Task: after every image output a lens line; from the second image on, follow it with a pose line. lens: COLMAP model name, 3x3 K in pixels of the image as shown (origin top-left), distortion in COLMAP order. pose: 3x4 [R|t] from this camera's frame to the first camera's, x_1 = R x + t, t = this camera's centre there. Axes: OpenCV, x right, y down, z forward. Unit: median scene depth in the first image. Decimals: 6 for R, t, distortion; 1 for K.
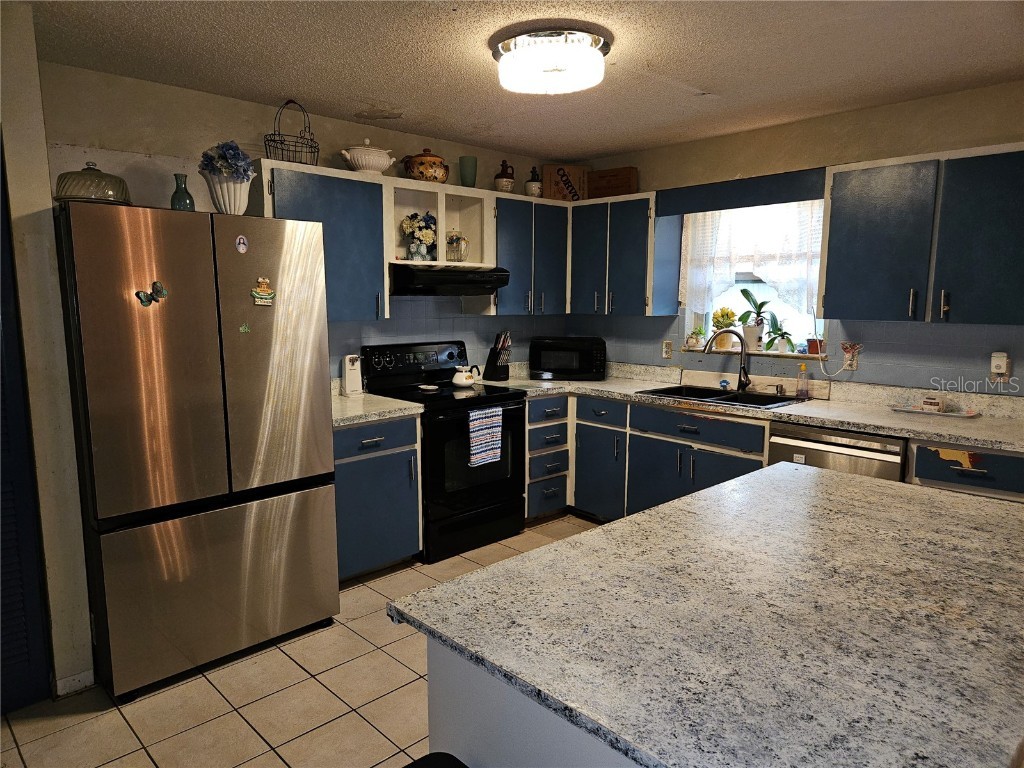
lens RADIAL K [[682.0, 0, 509.1], [0, 682.0, 395.9], [0, 0, 1]] dist [0.082997, -0.071758]
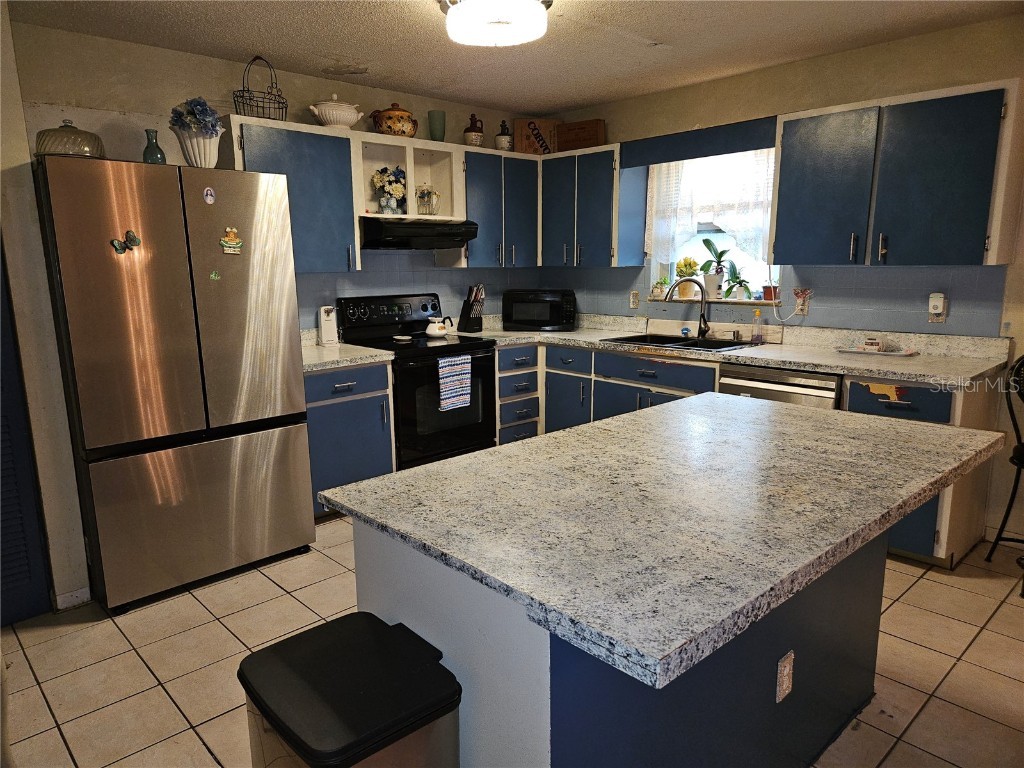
lens RADIAL K [[682.0, 0, 502.3], [0, 682.0, 399.2], [0, 0, 1]] dist [0.082997, -0.071758]
pose [[0.999858, -0.009234, -0.014068, 0.052722], [0.010009, 0.998377, 0.056064, 0.026410], [0.013528, -0.056196, 0.998328, -0.053604]]
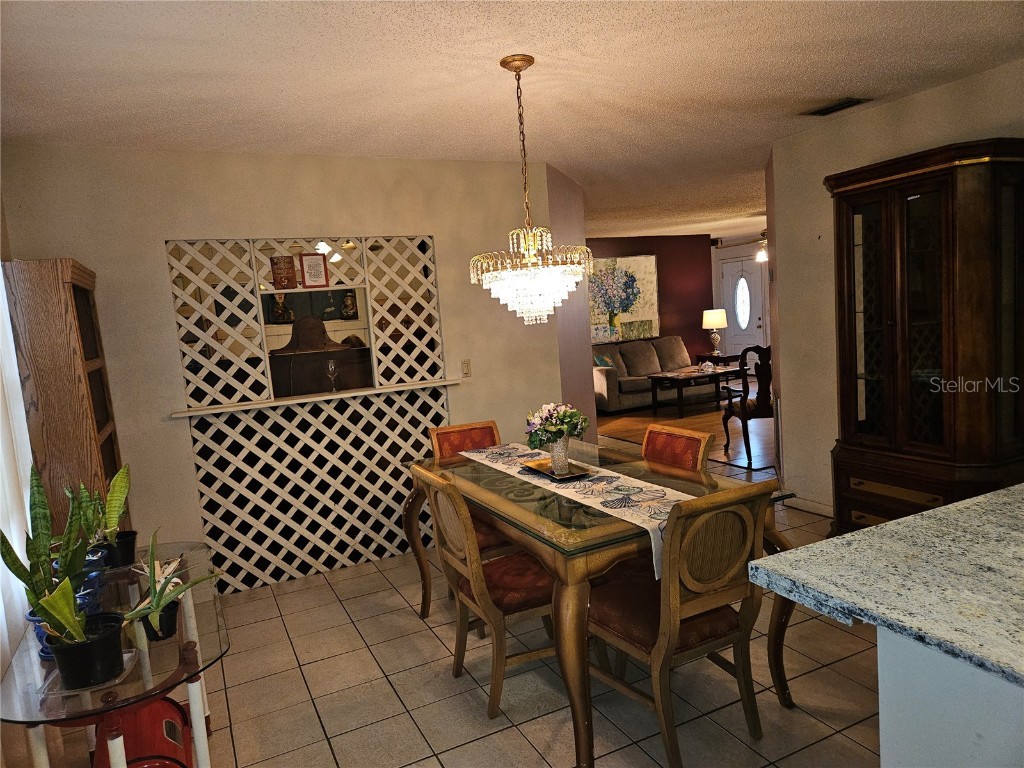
lens RADIAL K [[682.0, 0, 506.8], [0, 682.0, 387.8], [0, 0, 1]] dist [0.082997, -0.071758]
pose [[-0.950238, 0.040179, 0.308924, 0.410241], [0.121841, 0.960590, 0.249842, -0.112759], [-0.286711, 0.275049, -0.917685, 0.795514]]
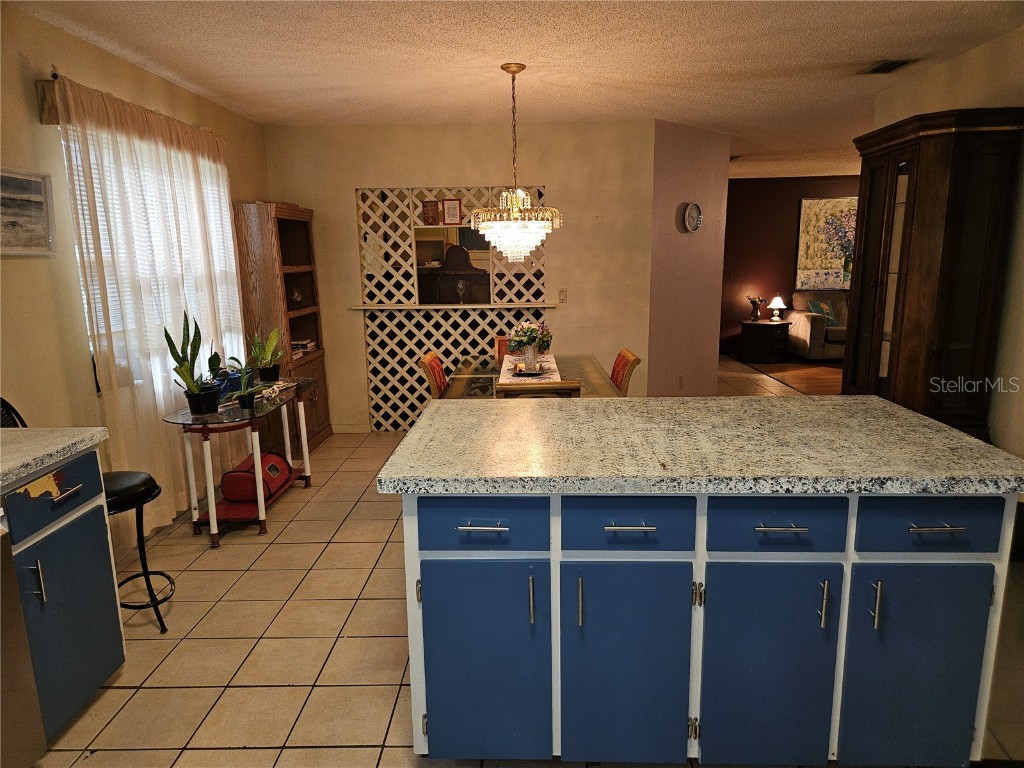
lens RADIAL K [[682.0, 0, 511.8], [0, 682.0, 400.4], [0, 0, 1]] dist [0.082997, -0.071758]
pose [[-0.707285, -0.134803, 0.693957, -0.111708], [0.120479, 0.944304, 0.306226, -0.110651], [-0.696587, 0.300196, -0.651651, 0.827451]]
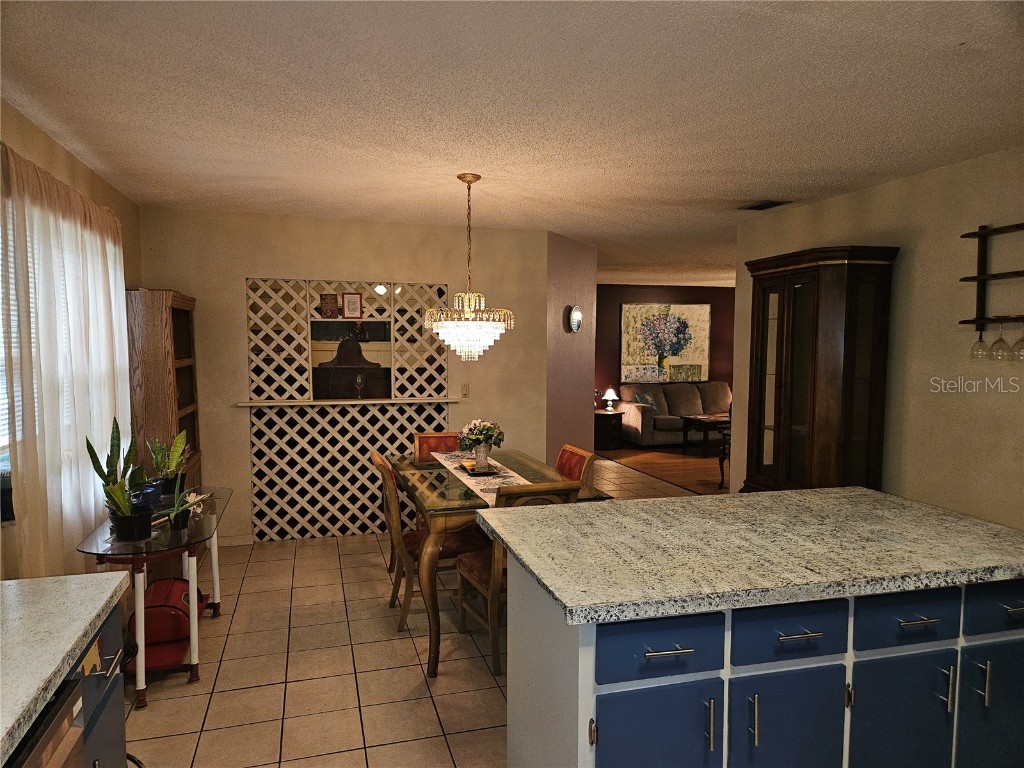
lens RADIAL K [[682.0, 0, 505.7], [0, 682.0, 398.1], [0, 0, 1]] dist [0.082997, -0.071758]
pose [[-0.887213, -0.040025, 0.459621, 0.097507], [0.065218, 0.975345, 0.210828, -0.147359], [-0.456727, 0.217025, -0.862728, 0.954299]]
